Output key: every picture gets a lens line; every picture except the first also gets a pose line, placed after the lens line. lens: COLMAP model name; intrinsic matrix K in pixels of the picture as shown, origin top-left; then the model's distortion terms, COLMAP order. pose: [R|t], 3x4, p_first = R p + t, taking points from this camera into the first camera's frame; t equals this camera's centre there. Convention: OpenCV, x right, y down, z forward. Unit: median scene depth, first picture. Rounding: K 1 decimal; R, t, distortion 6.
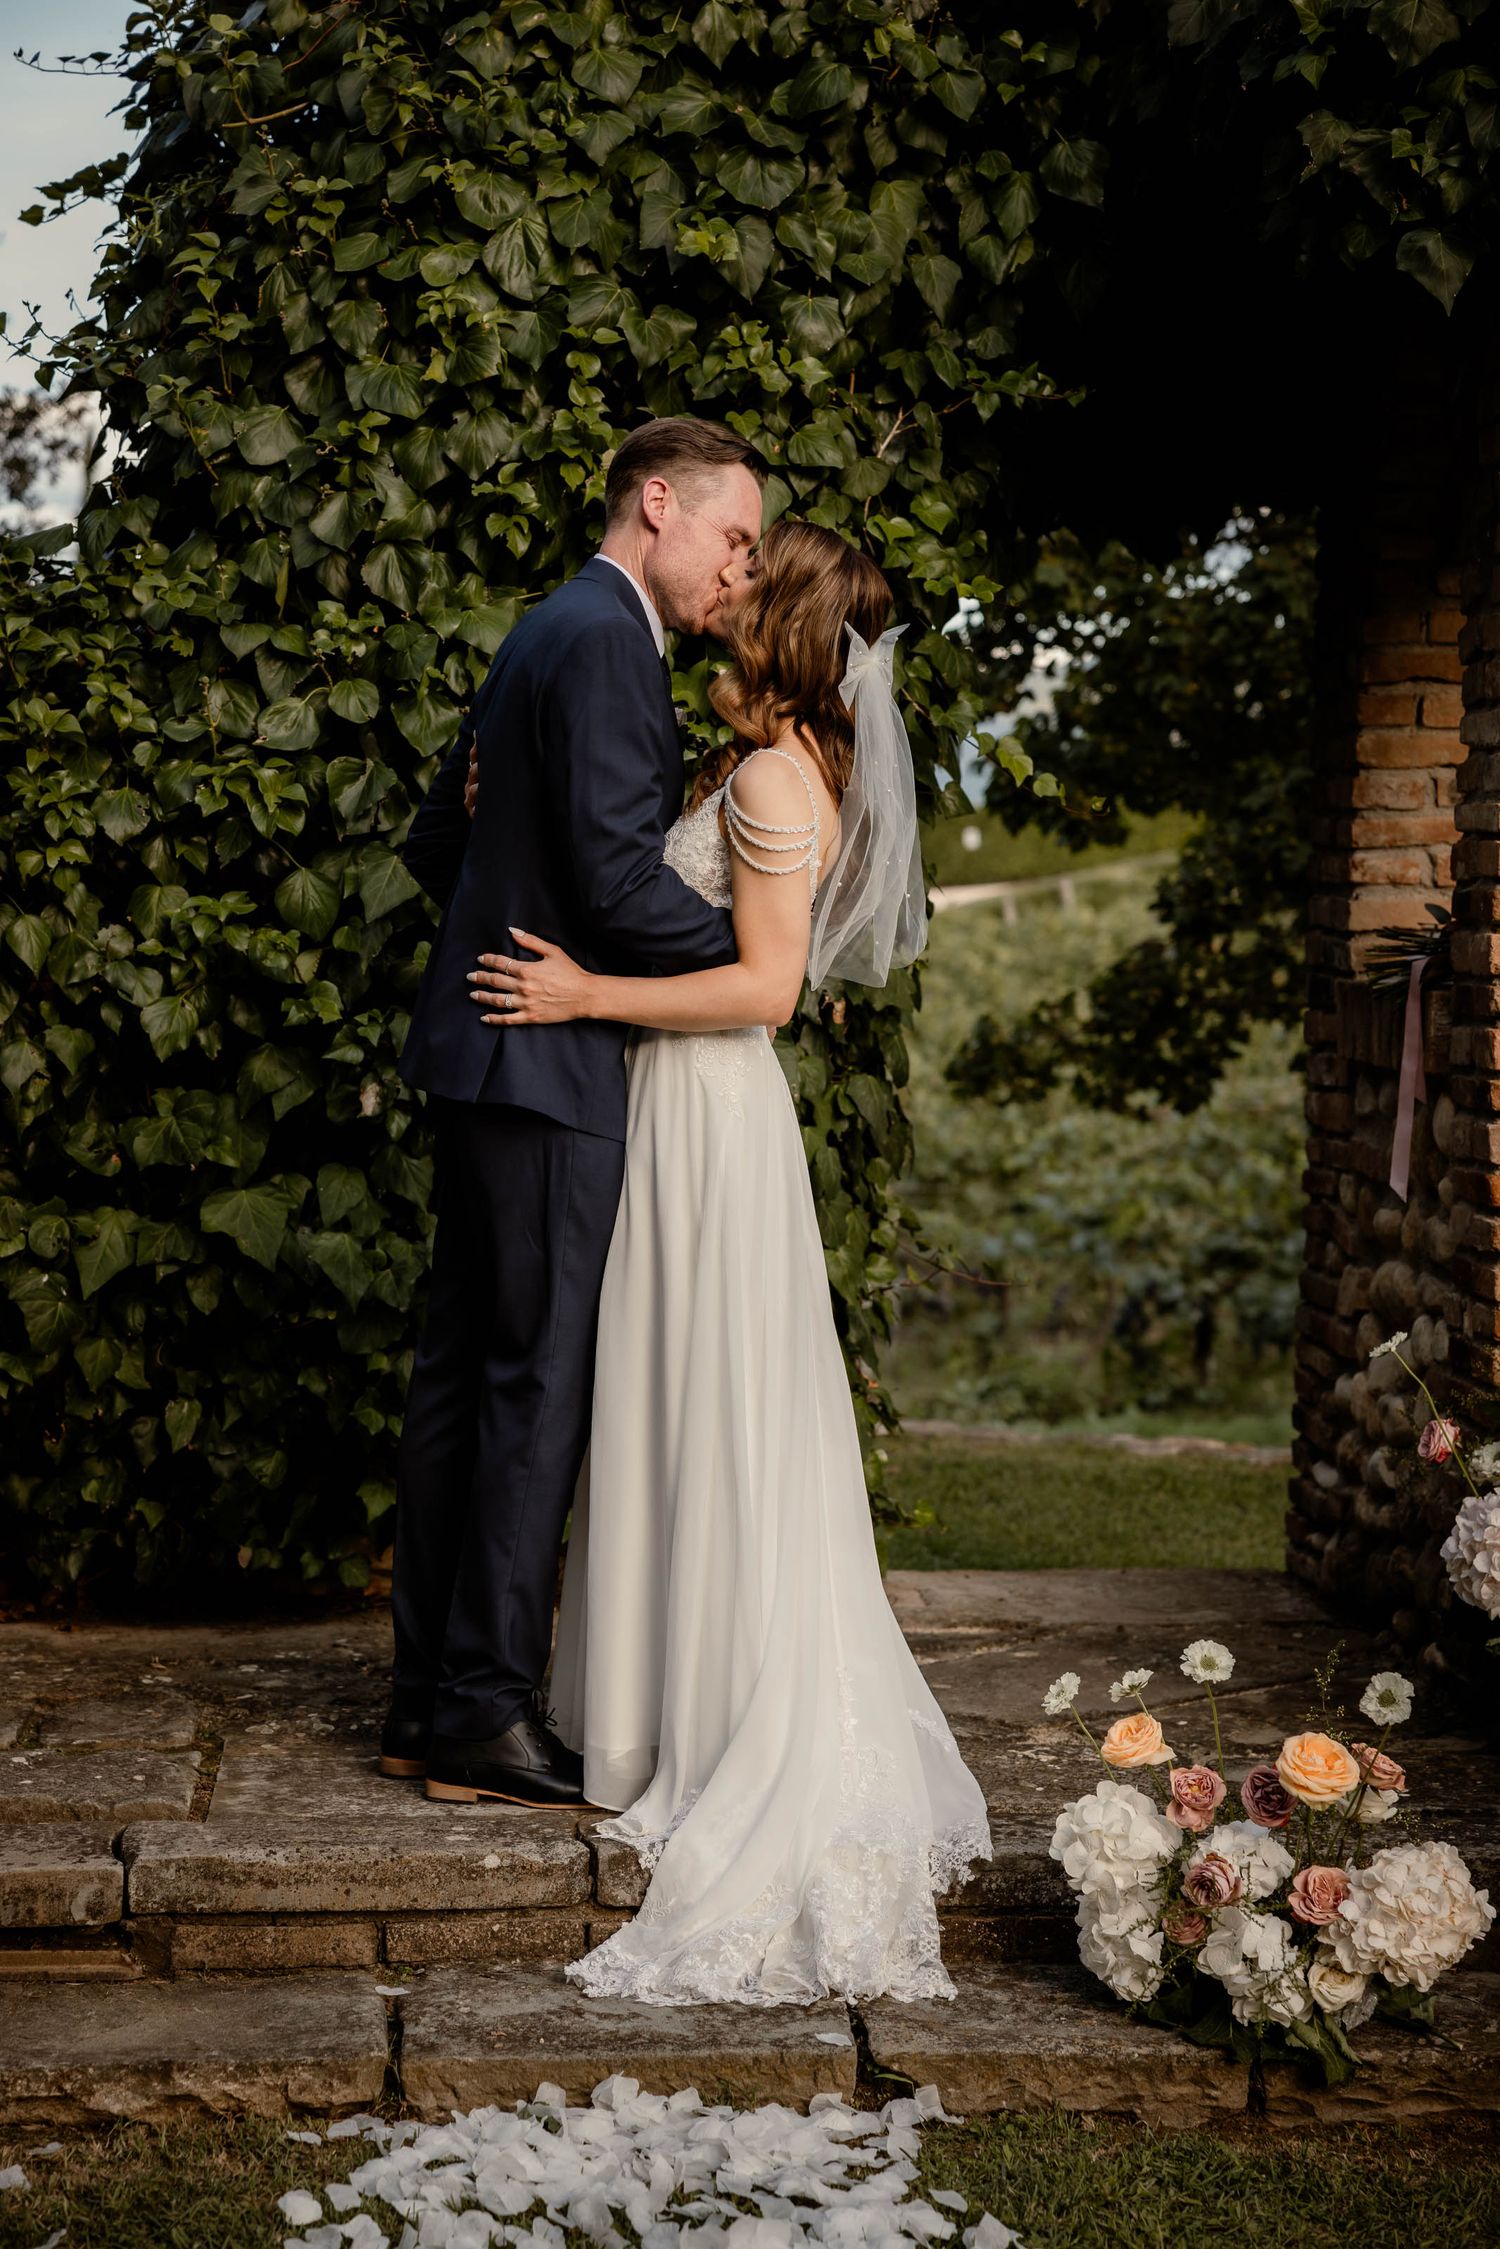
lens RADIAL K [[4273.9, 0, 672.8], [0, 4273.9, 1078.5], [0, 0, 1]] dist [0.259291, 0.009115]
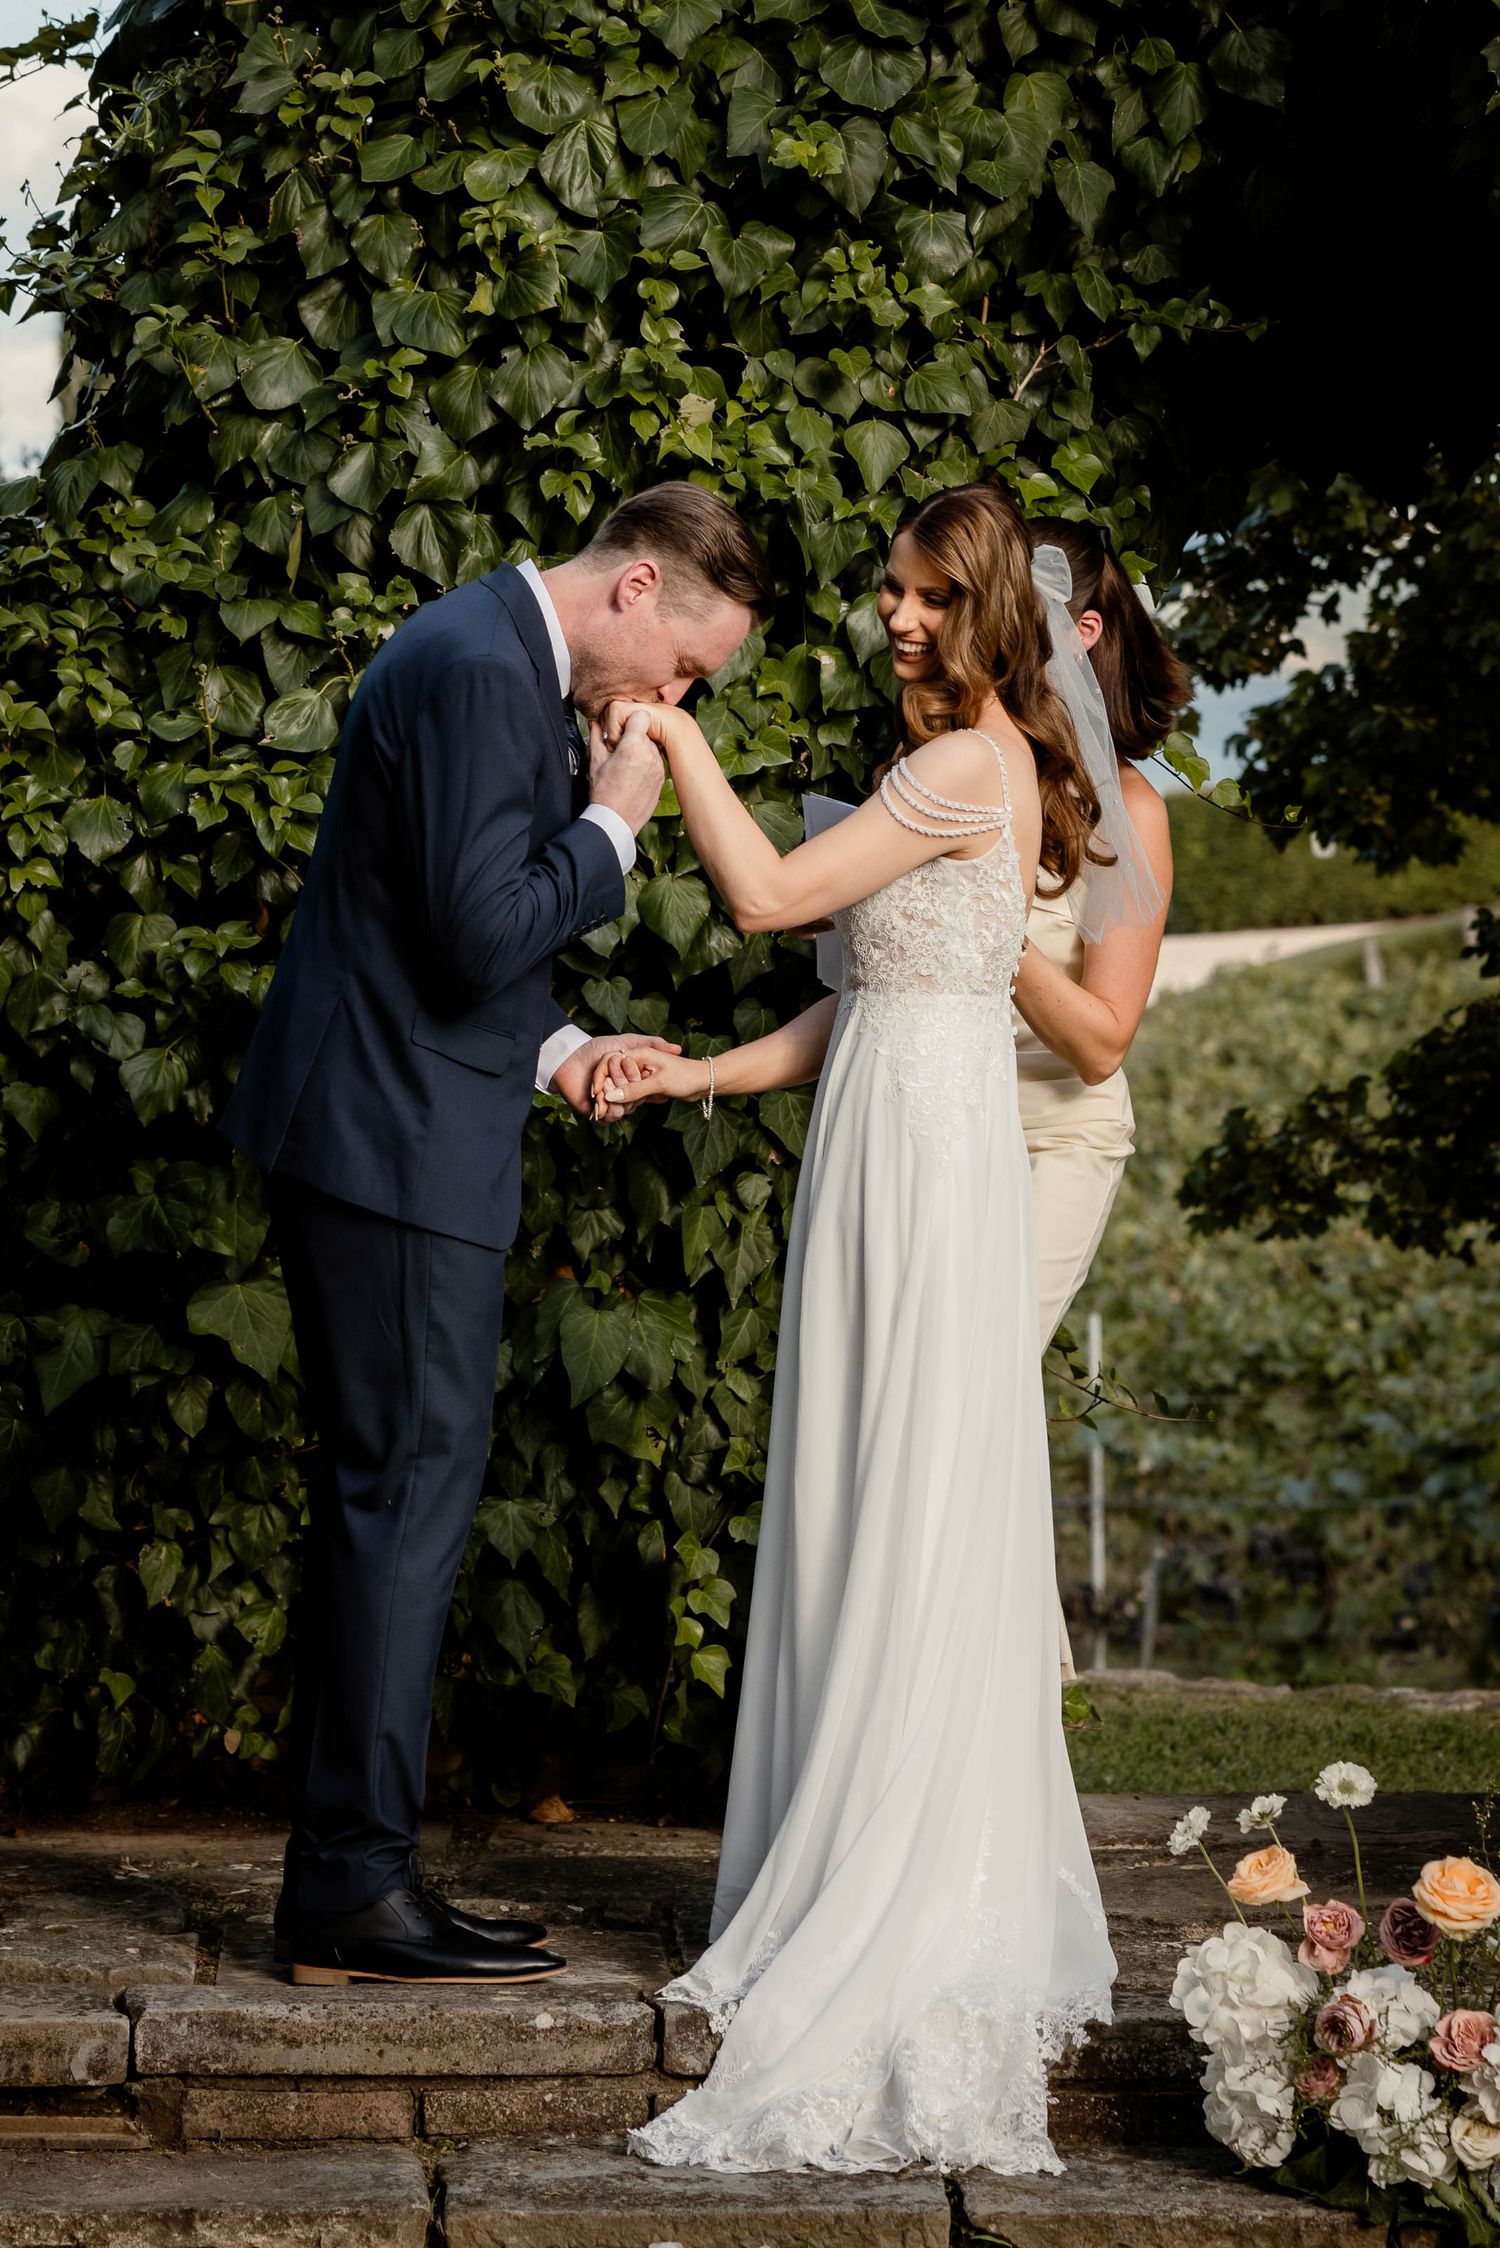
lens RADIAL K [[7651.9, 0, 748.2], [0, 7651.9, 872.9], [0, 0, 1]] dist [0.250664, 2.805551]
pose [[0.999950, 0.004806, -0.008741, 0.010131], [-0.005248, 0.998671, -0.051280, 0.022368], [0.008483, 0.051323, 0.998646, -0.476408]]
